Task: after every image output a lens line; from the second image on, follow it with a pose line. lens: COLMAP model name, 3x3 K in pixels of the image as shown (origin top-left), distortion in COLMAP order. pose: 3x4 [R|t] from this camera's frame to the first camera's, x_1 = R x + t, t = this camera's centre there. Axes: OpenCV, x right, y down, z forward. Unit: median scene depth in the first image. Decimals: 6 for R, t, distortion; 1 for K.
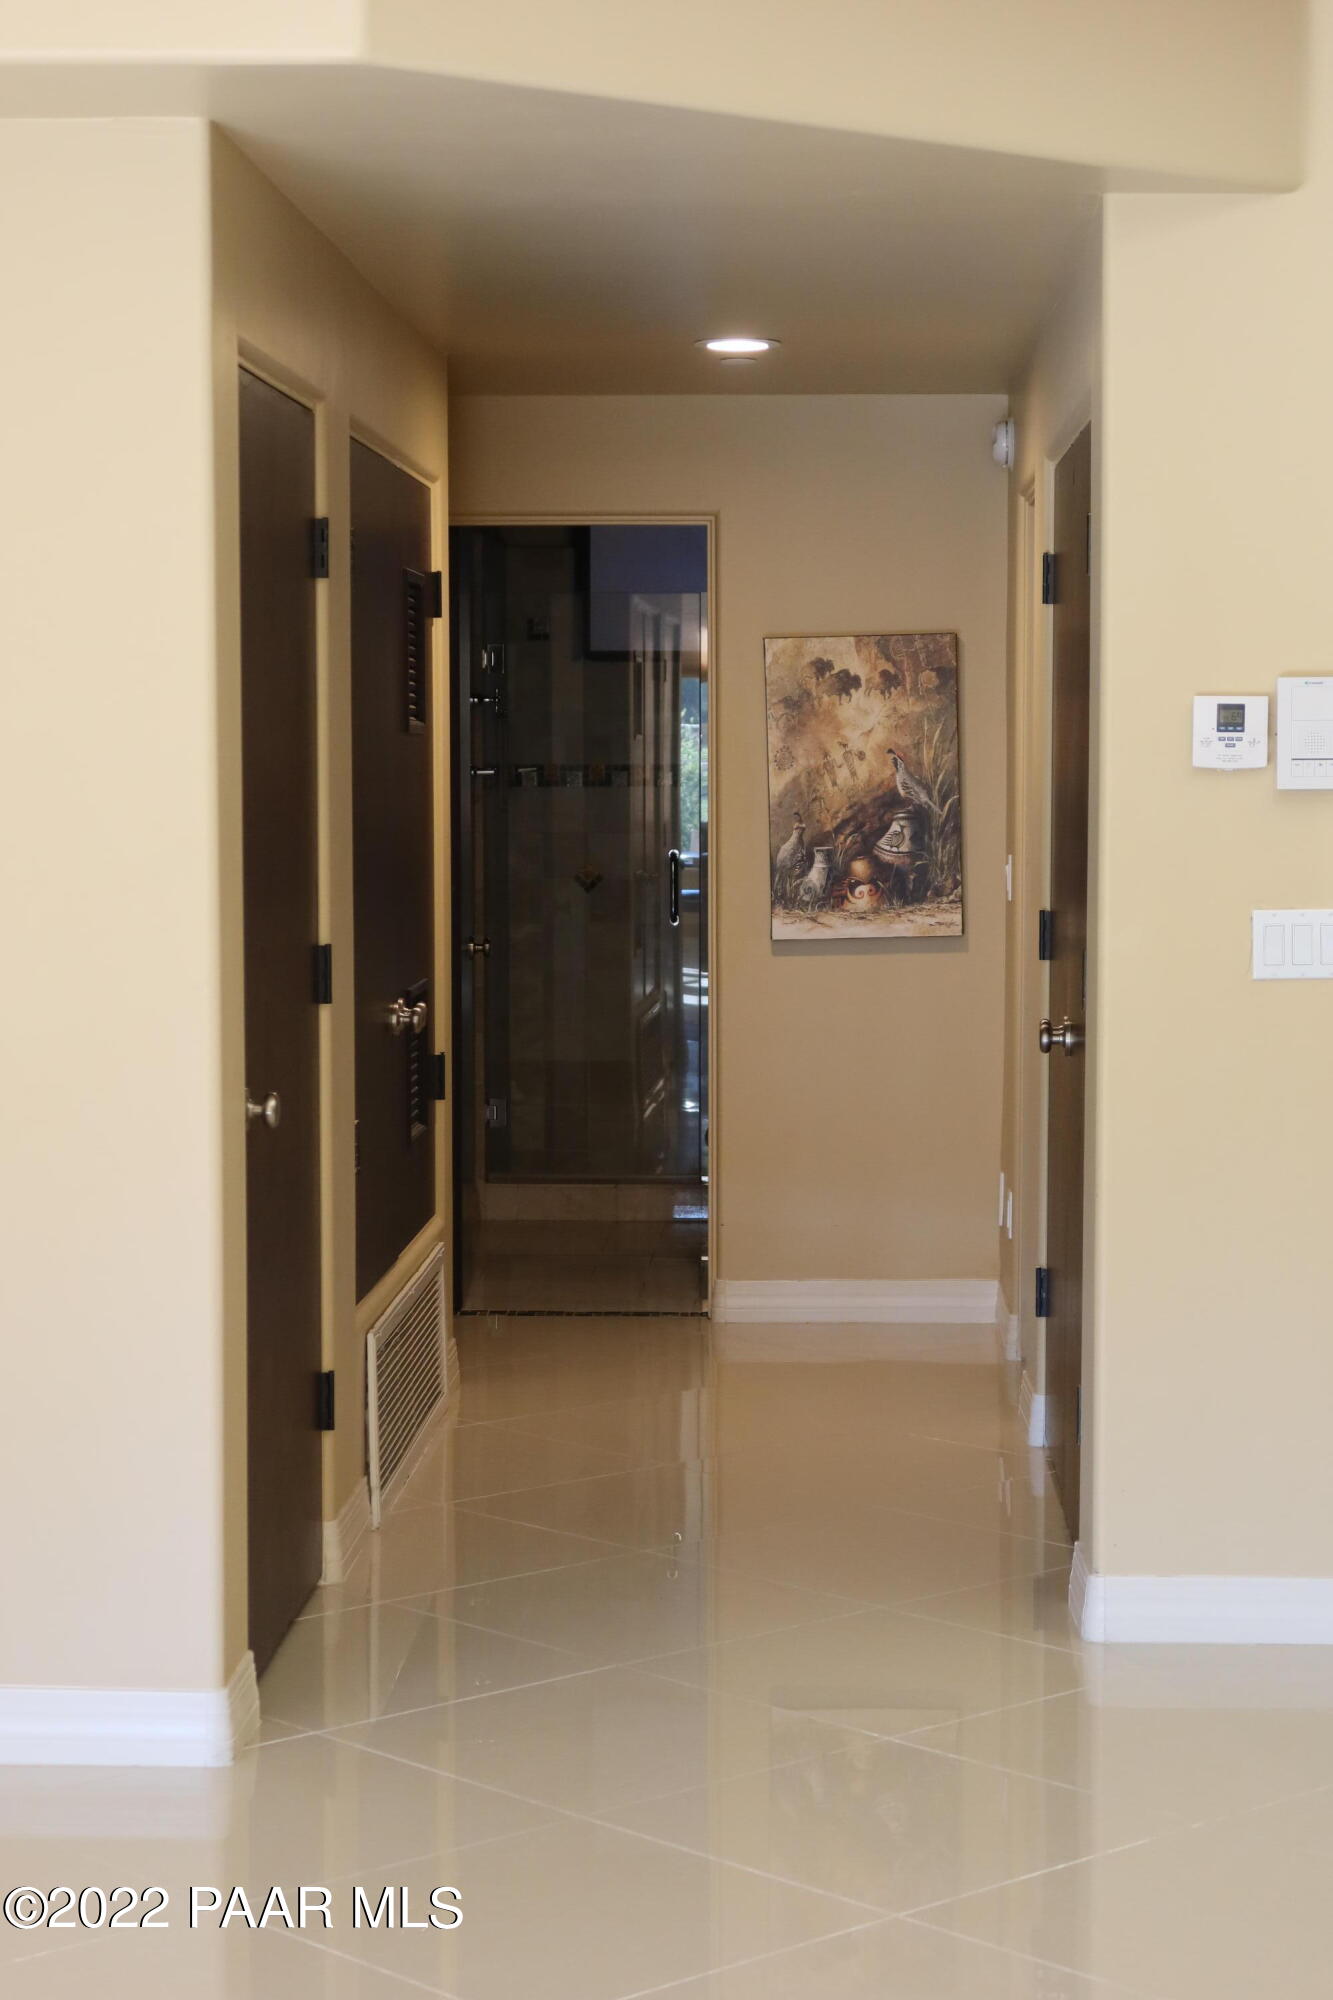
lens RADIAL K [[3680.6, 0, 666.5], [0, 3680.6, 1000.0], [0, 0, 1]] dist [0.015772, -0.048611]
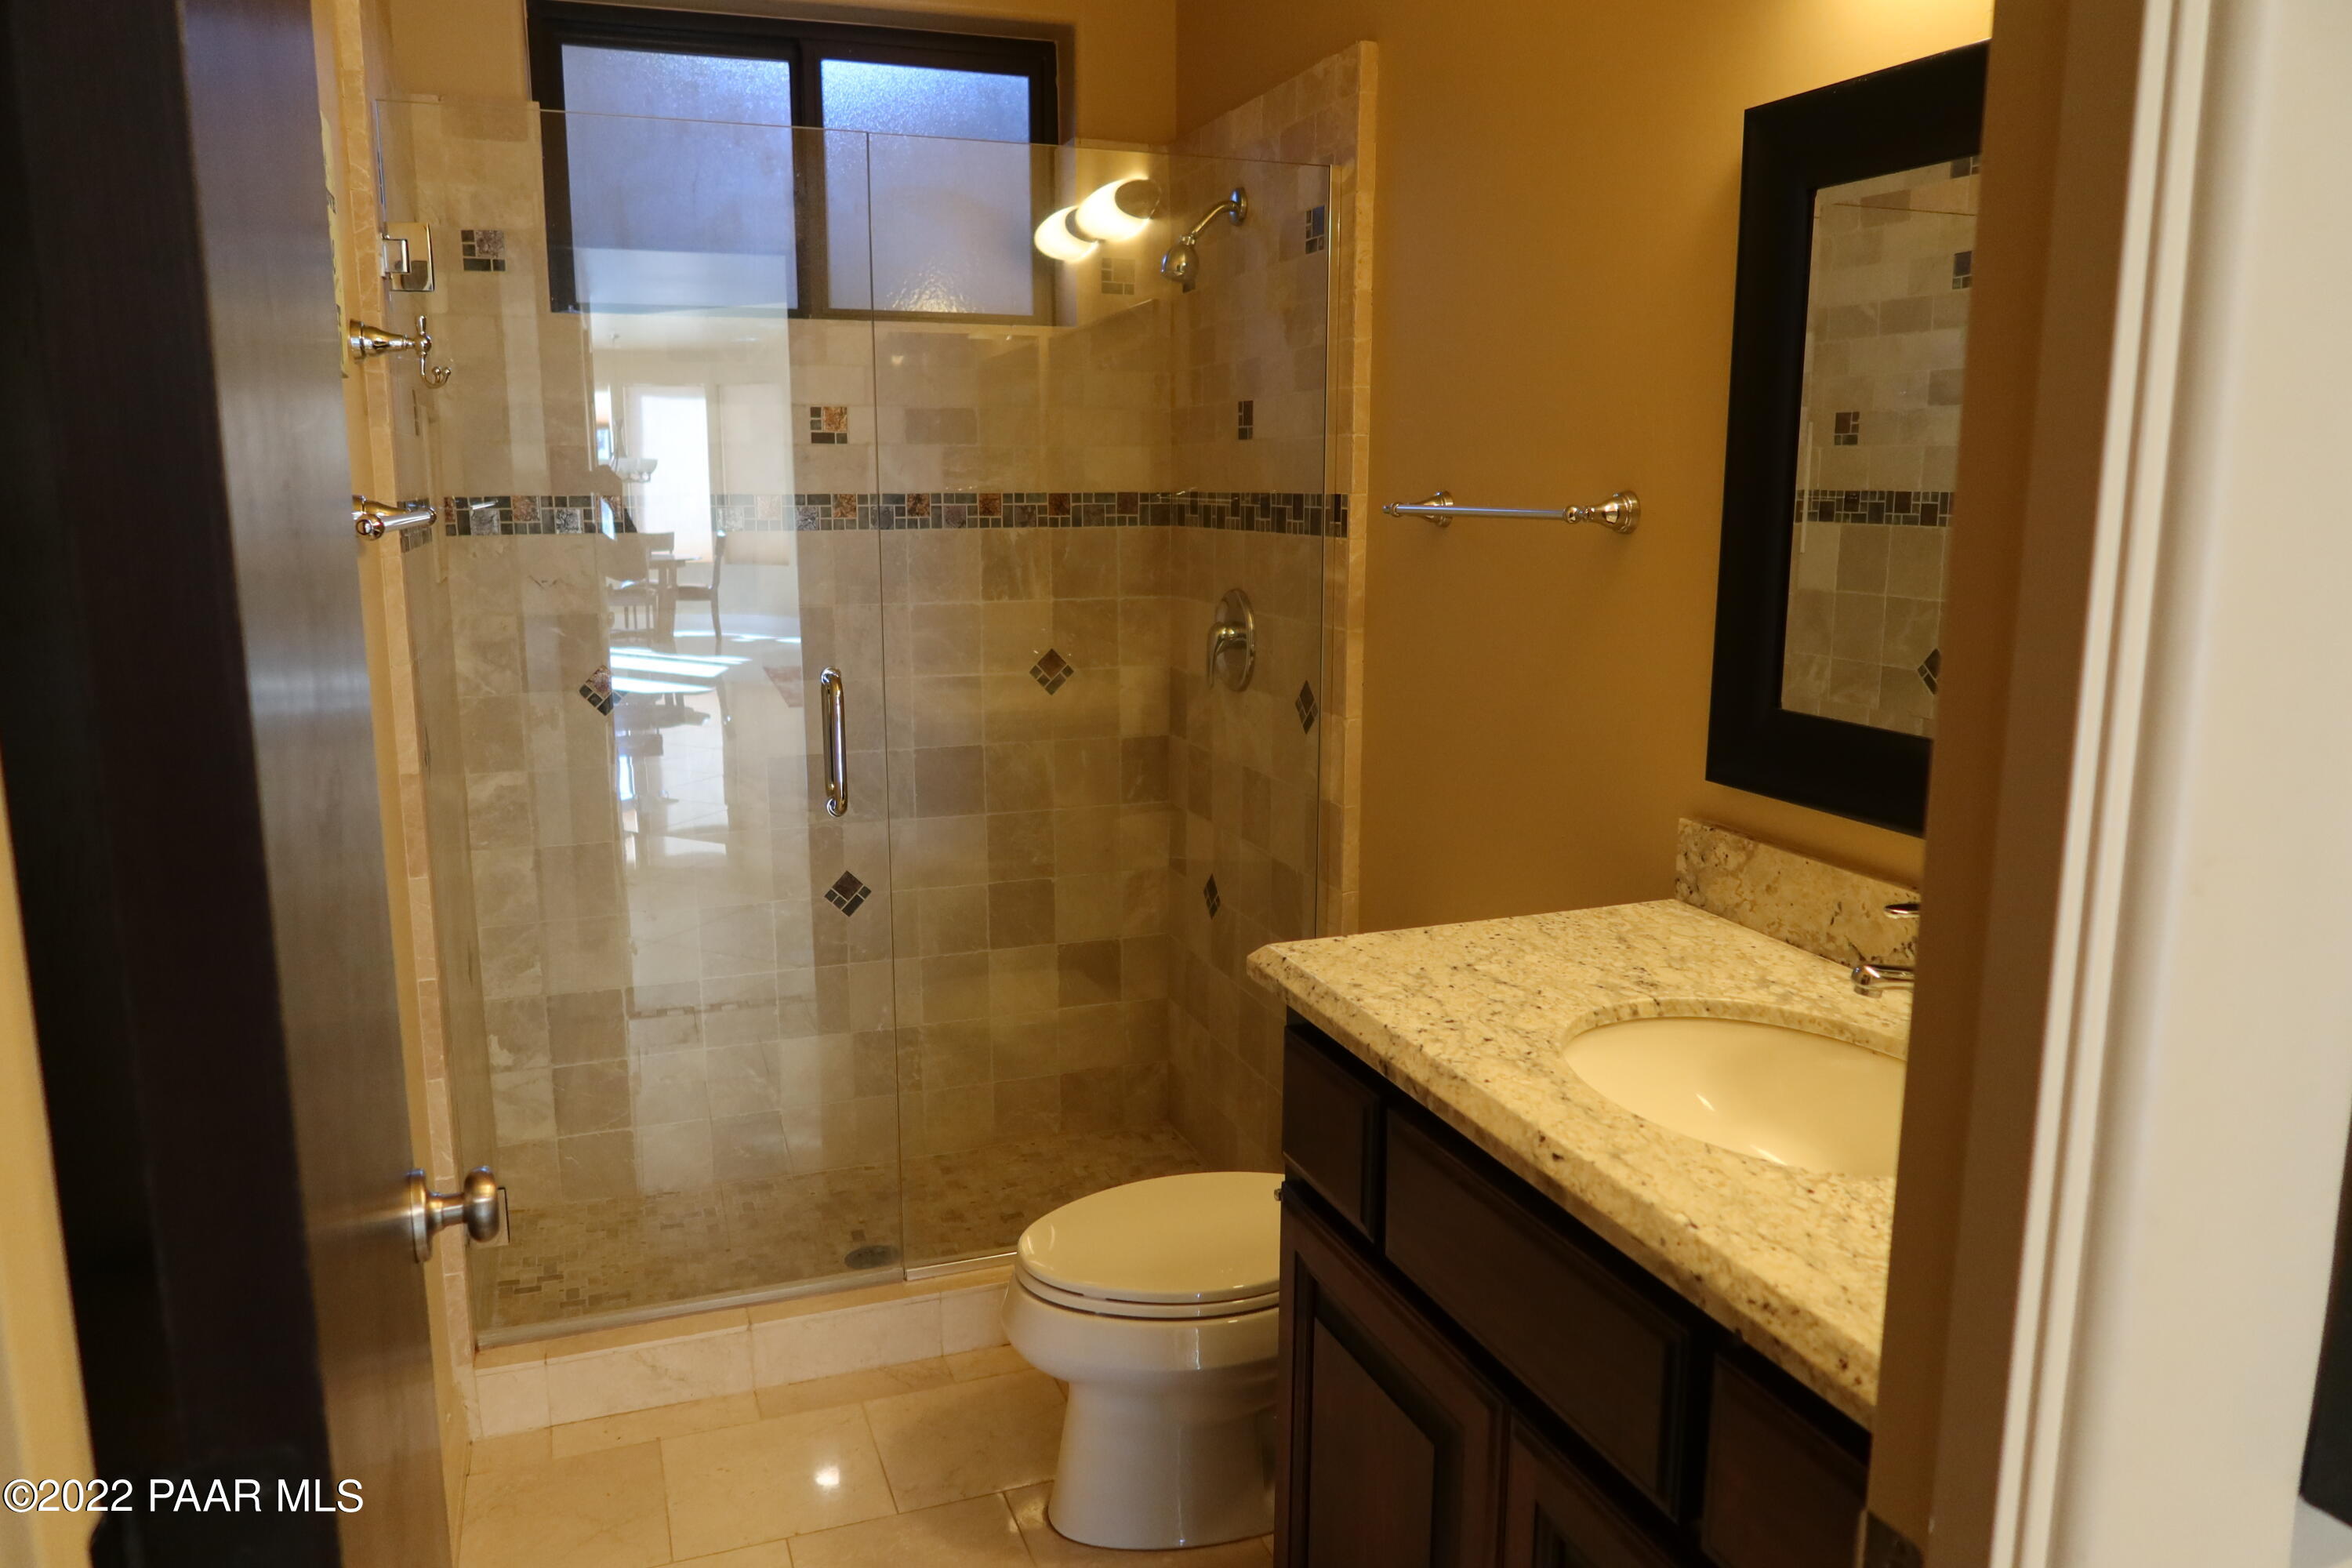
lens RADIAL K [[1630.1, 0, 1176.0], [0, 1630.1, 784.0], [0, 0, 1]] dist [-0.031117, -0.000527]
pose [[0.921724, -0.069049, 0.381651, -0.037178], [0.024578, 0.992446, 0.120197, -0.047414], [-0.387067, -0.101408, 0.916458, 0.727077]]
